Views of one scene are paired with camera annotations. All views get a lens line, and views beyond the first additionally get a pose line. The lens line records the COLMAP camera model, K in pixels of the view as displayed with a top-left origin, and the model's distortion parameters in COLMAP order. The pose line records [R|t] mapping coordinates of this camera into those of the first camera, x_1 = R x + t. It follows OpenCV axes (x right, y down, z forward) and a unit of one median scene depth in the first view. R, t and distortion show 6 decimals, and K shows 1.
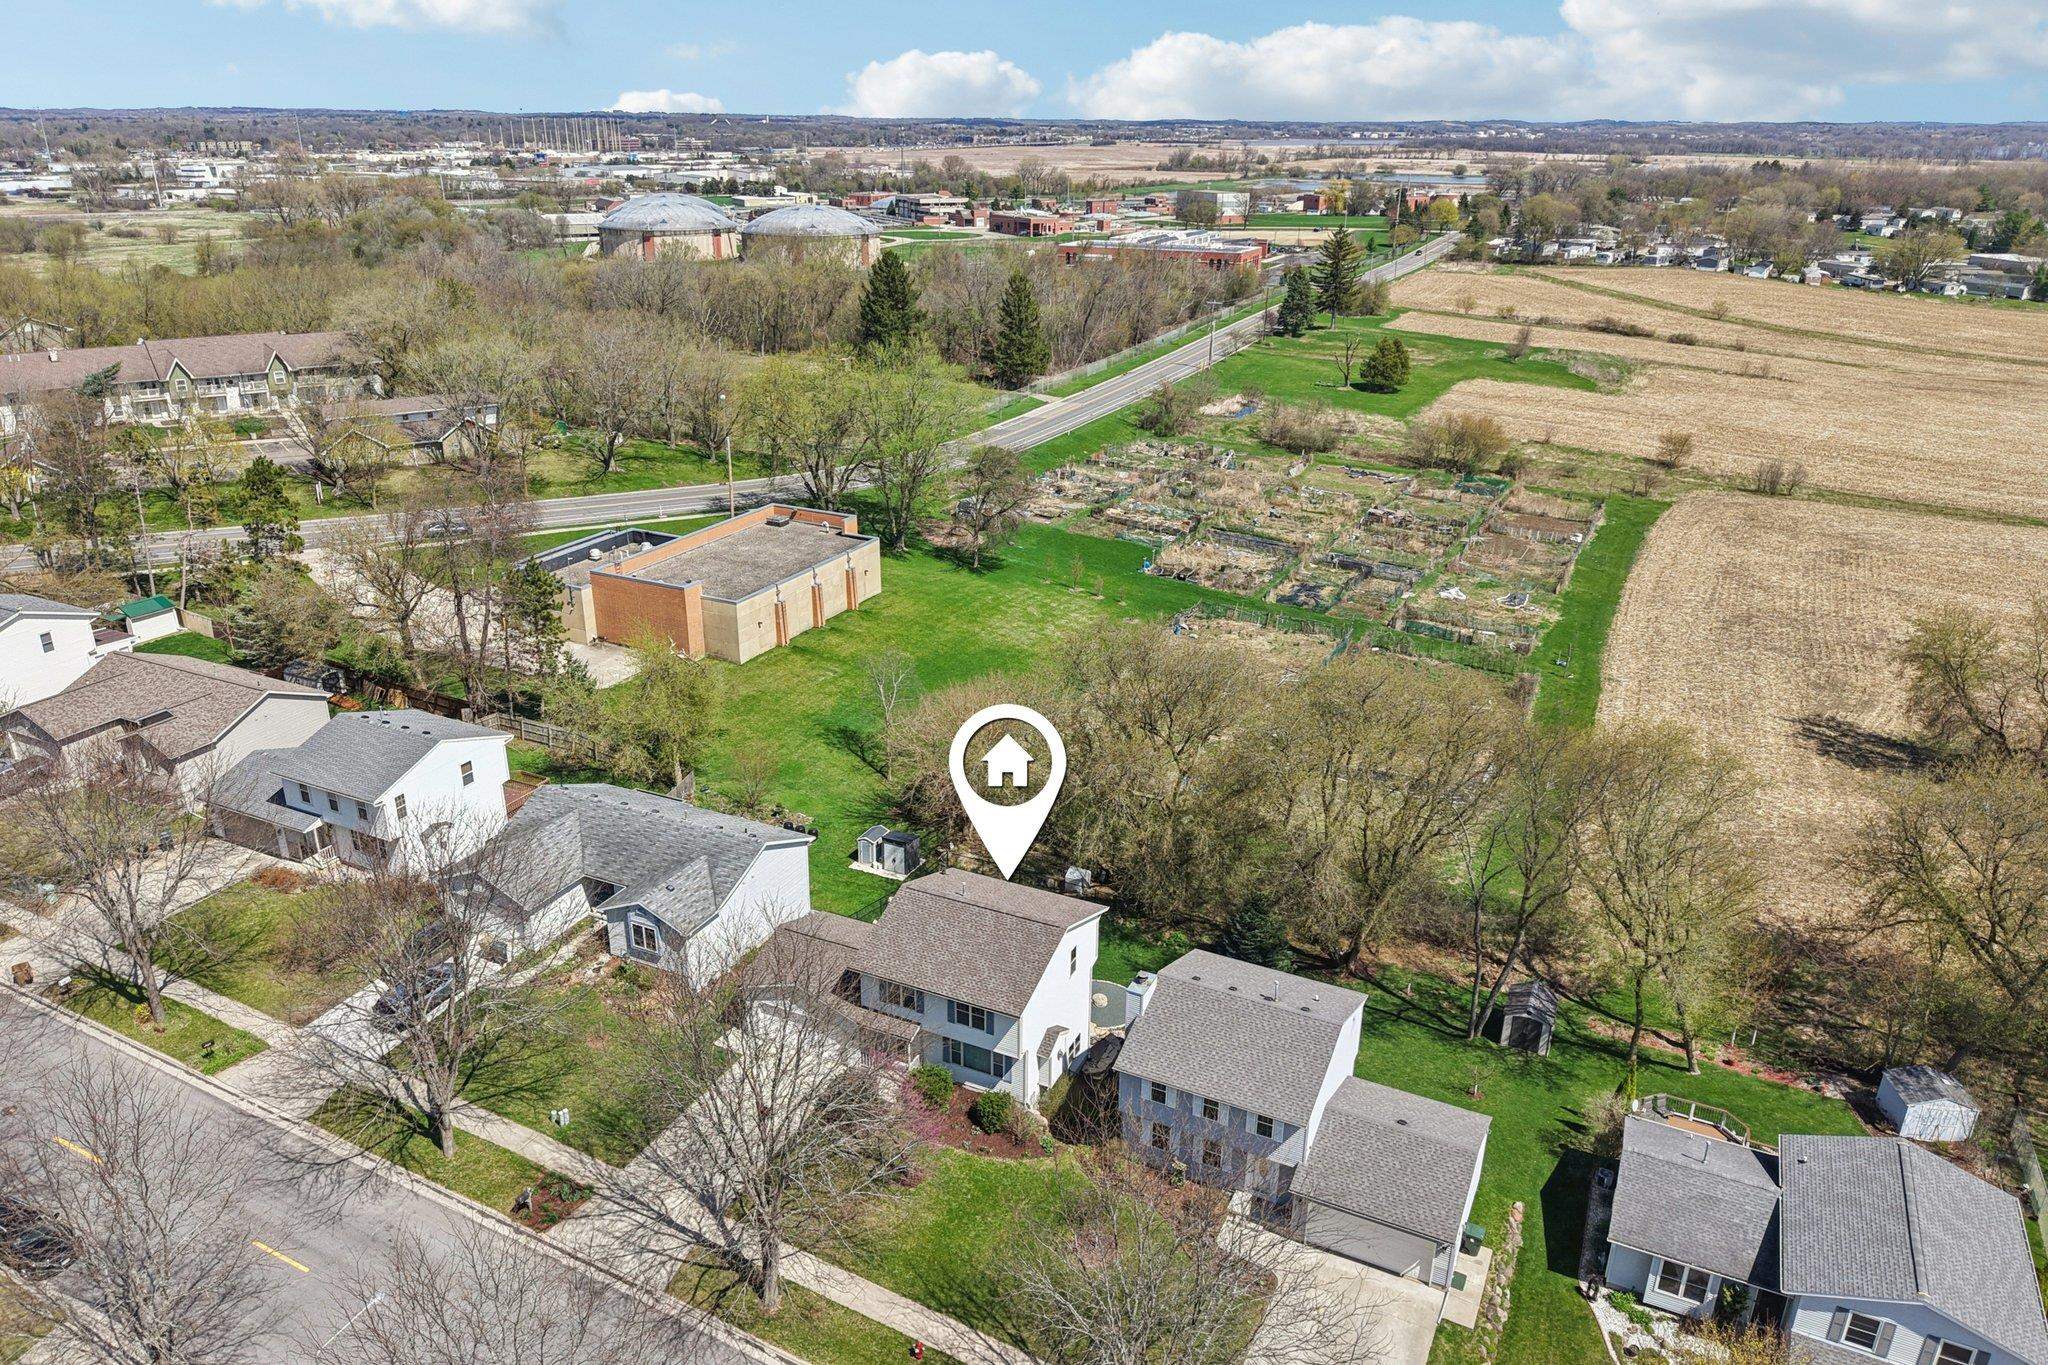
lens RADIAL K [[1415.2, 0, 1029.3], [0, 1415.2, 681.5], [0, 0, 1]] dist [0.024047, -0.034759]
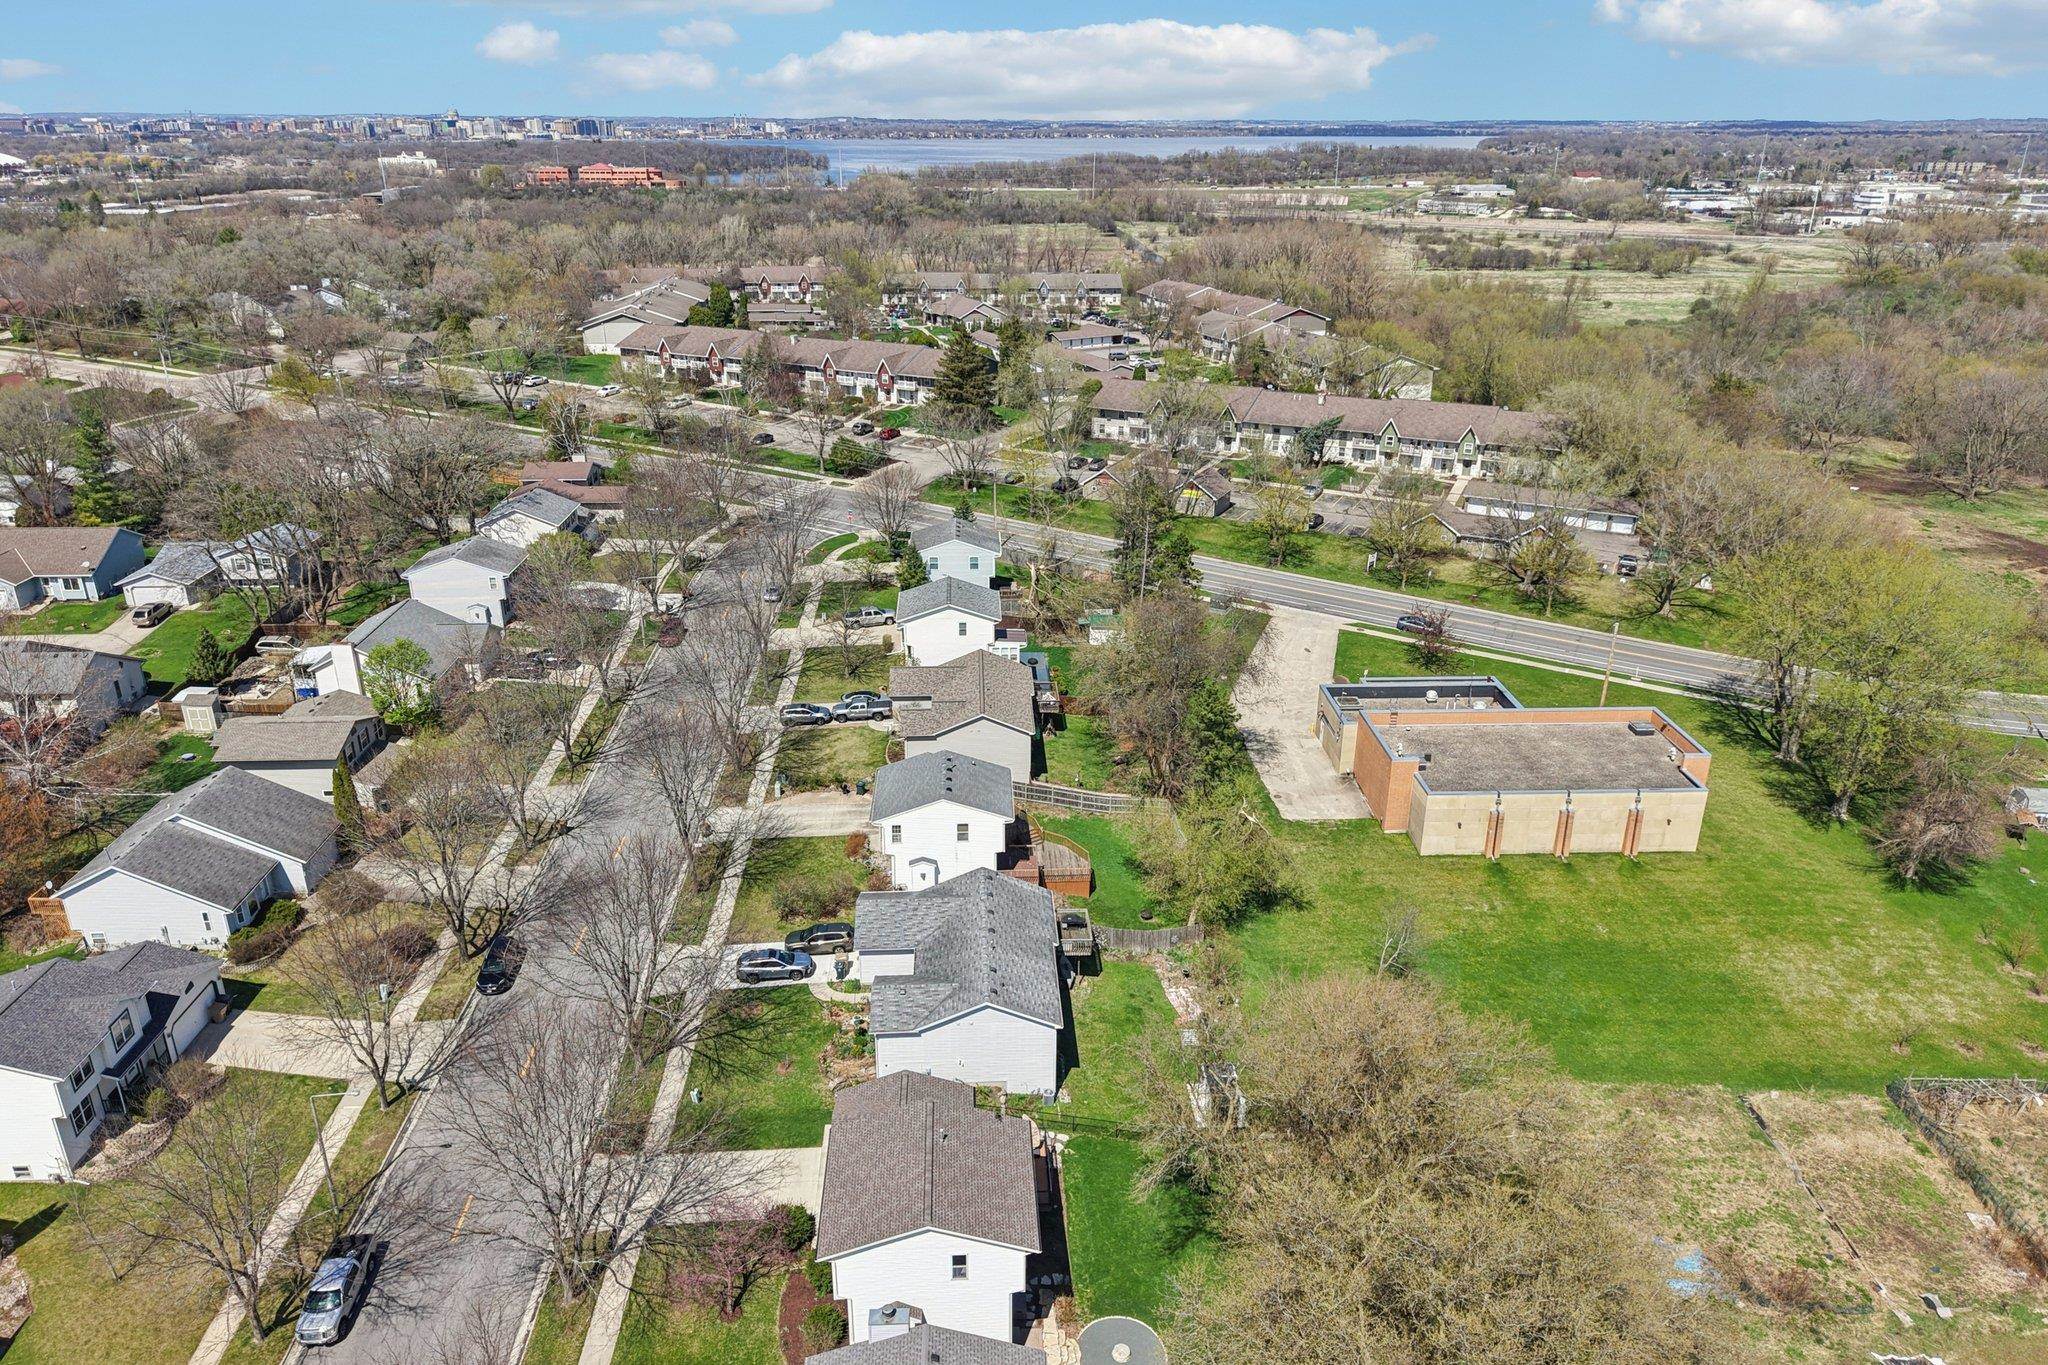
lens RADIAL K [[1415.2, 0, 1019.5], [0, 1415.2, 676.9], [0, 0, 1]] dist [0.024047, -0.034759]
pose [[0.457972, 0.315392, -0.831137, 0.319724], [-0.318319, 0.931134, 0.177938, -0.156647], [0.830021, 0.183076, 0.526829, 0.200041]]
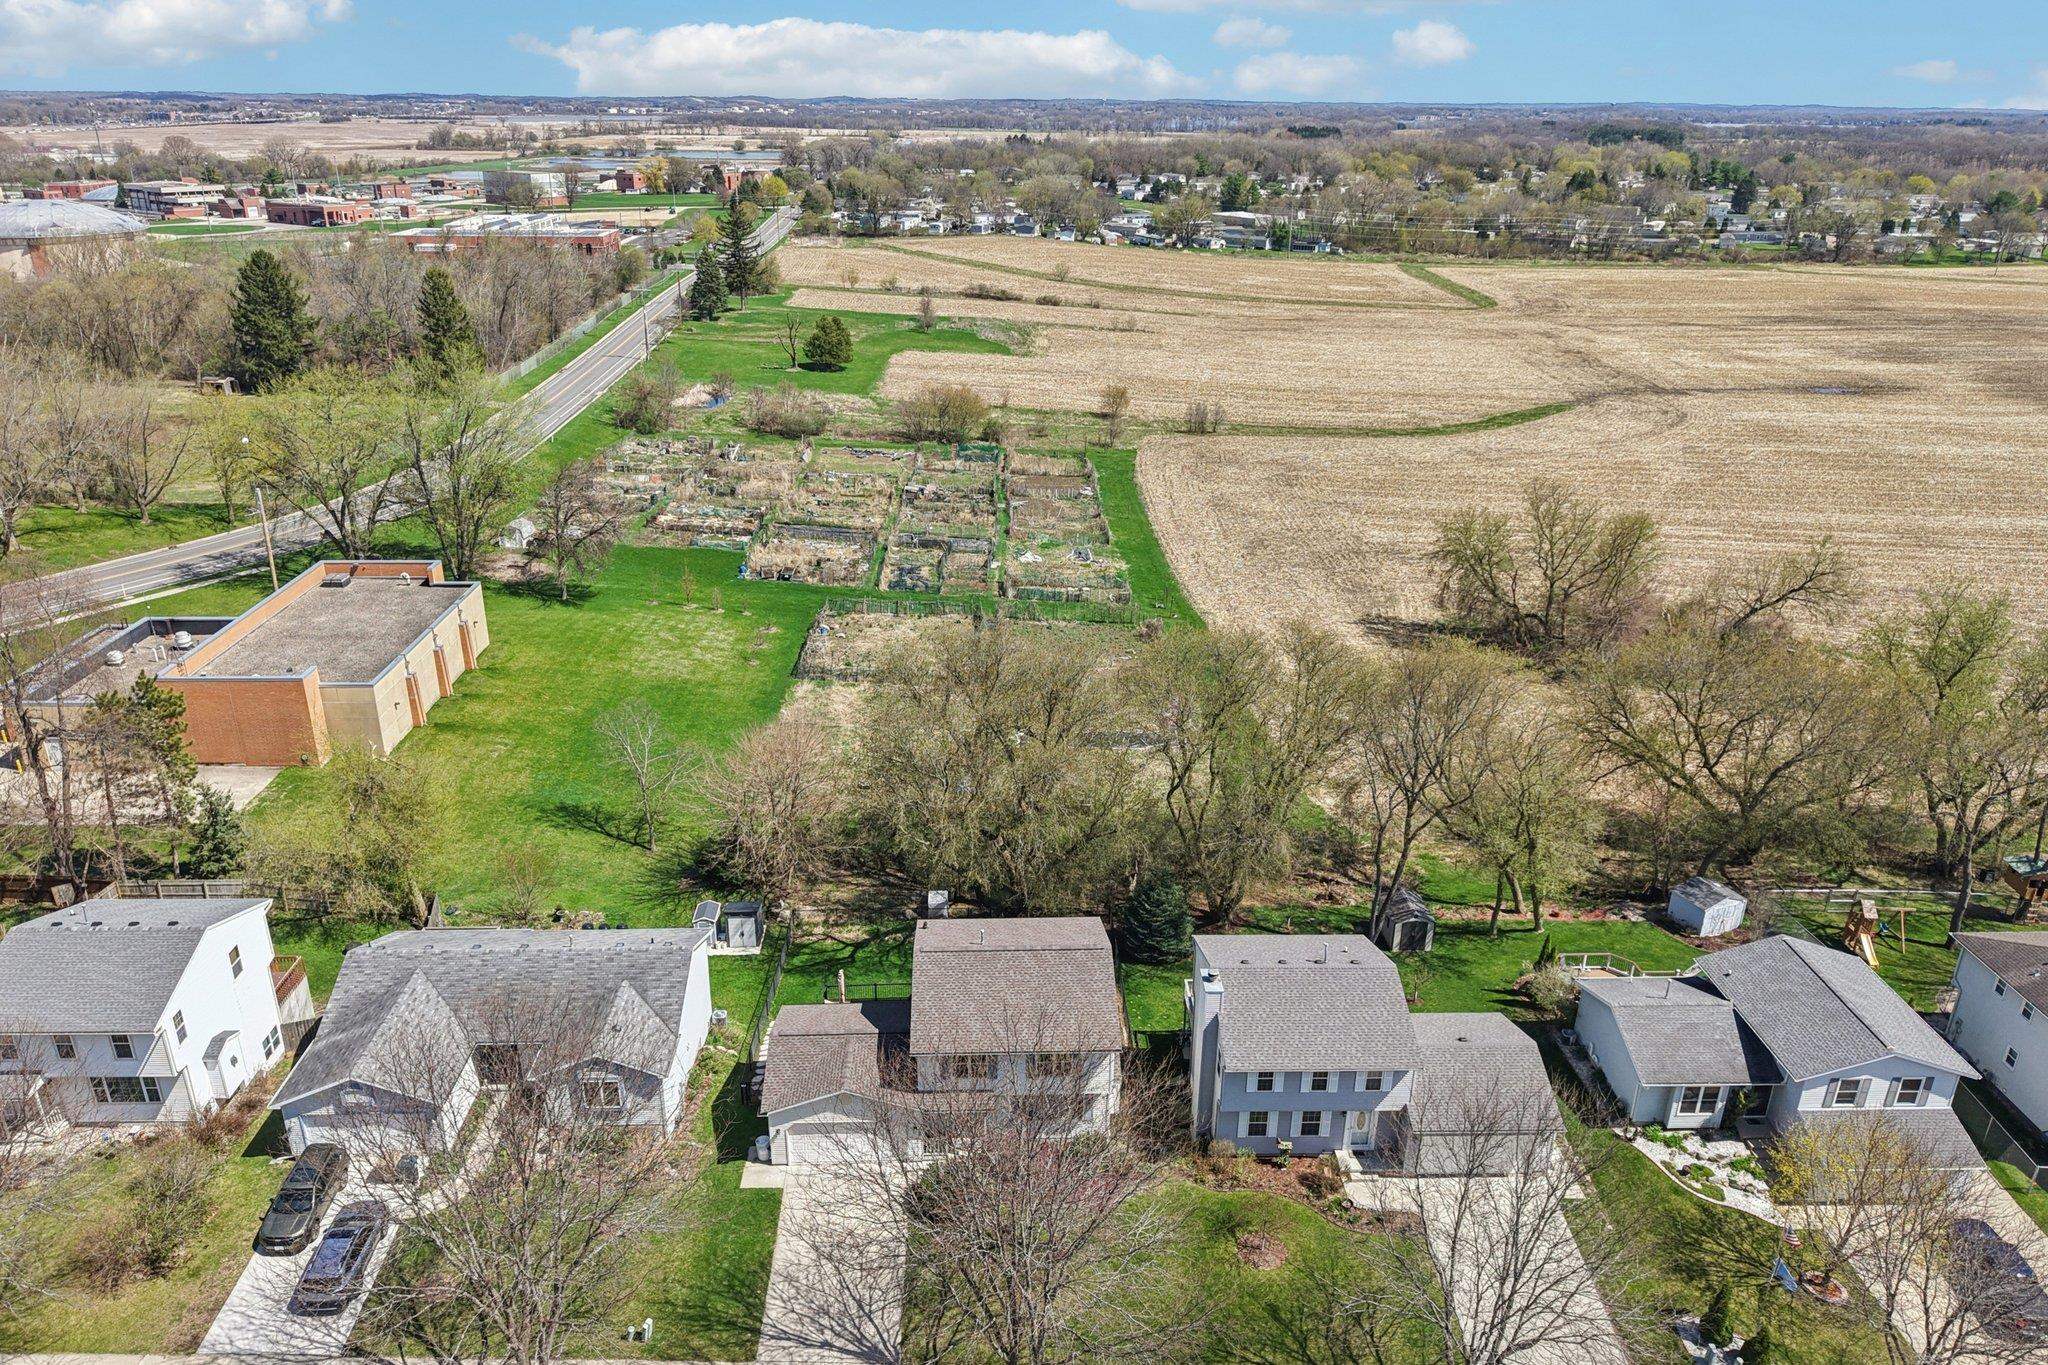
lens RADIAL K [[1415.2, 0, 1027.6], [0, 1415.2, 699.2], [0, 0, 1]] dist [0.024047, -0.034759]
pose [[0.881121, -0.182189, 0.436387, -0.175868], [0.170983, 0.983114, 0.065207, -0.027076], [-0.440898, 0.017160, 0.897393, 0.068606]]
